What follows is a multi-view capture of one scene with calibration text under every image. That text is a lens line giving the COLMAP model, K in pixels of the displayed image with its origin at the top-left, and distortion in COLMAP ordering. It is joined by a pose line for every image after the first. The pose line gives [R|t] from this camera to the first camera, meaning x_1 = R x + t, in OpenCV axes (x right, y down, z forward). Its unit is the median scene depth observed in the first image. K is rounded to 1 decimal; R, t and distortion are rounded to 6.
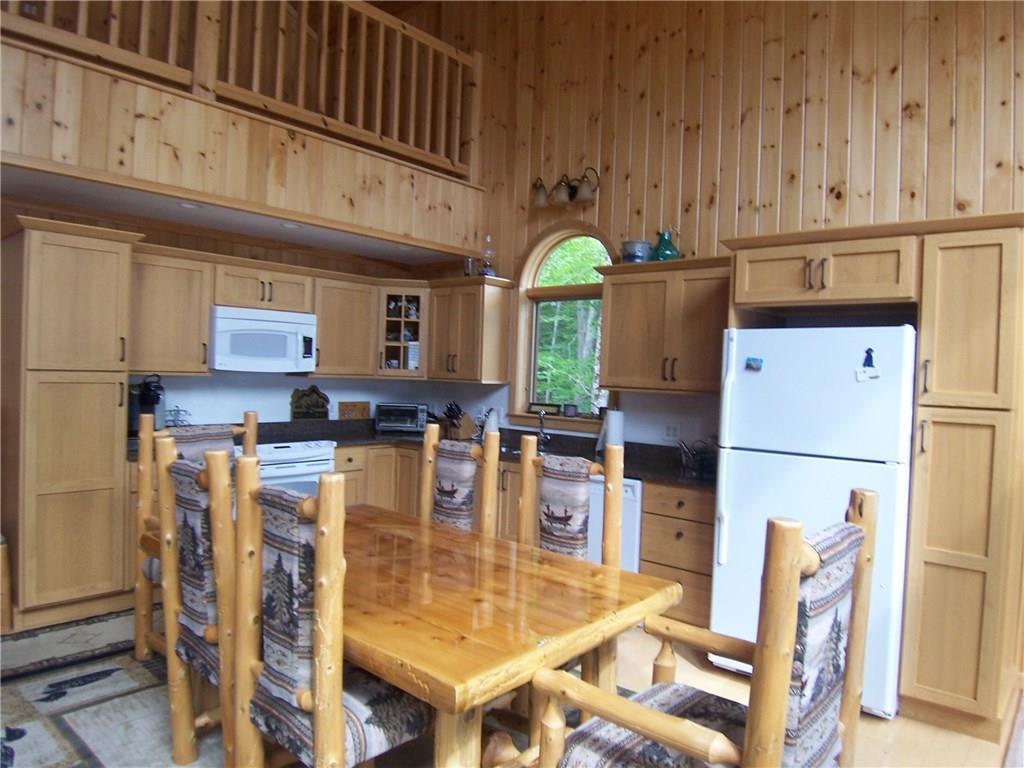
lens RADIAL K [[688.2, 0, 516.8], [0, 688.2, 382.2], [0, 0, 1]] dist [-0.008757, -0.045218]
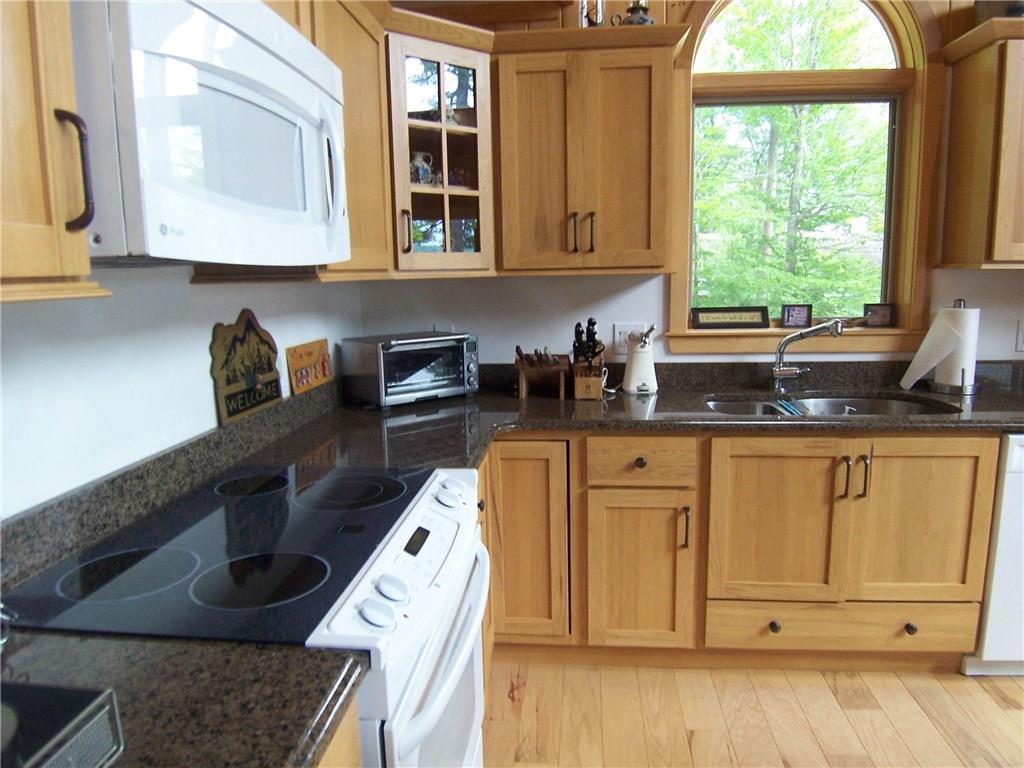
lens RADIAL K [[688.2, 0, 516.8], [0, 688.2, 382.2], [0, 0, 1]] dist [-0.008757, -0.045218]
pose [[0.811429, -0.142950, 0.566700, -0.427654], [0.057139, 0.984385, 0.166497, -0.009614], [-0.581652, -0.102720, 0.806926, 0.717543]]
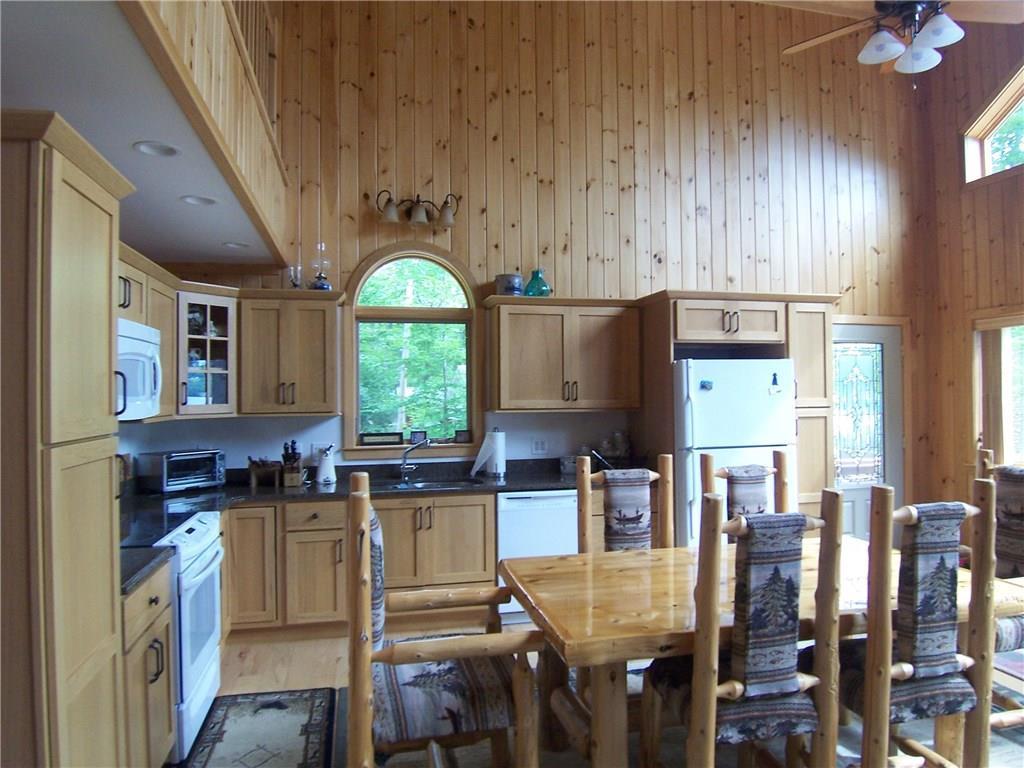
lens RADIAL K [[688.2, 0, 516.8], [0, 688.2, 382.2], [0, 0, 1]] dist [-0.008757, -0.045218]
pose [[0.586502, -0.028344, 0.809451, -0.645954], [0.042954, 0.999070, 0.003861, -0.035405], [-0.808808, 0.032505, 0.587174, 0.330879]]
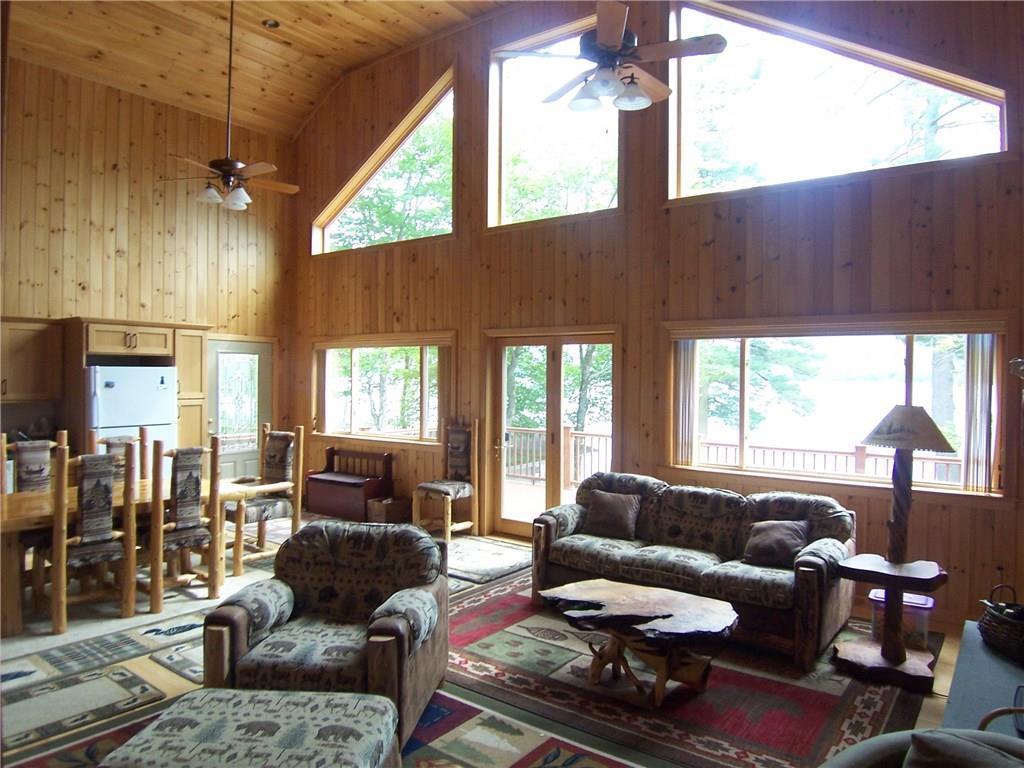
lens RADIAL K [[688.2, 0, 516.8], [0, 688.2, 382.2], [0, 0, 1]] dist [-0.008757, -0.045218]
pose [[-0.072299, -0.045137, 0.996361, -1.122801], [0.004115, 0.998953, 0.045553, -0.077261], [-0.997375, 0.007394, -0.072038, -0.021224]]
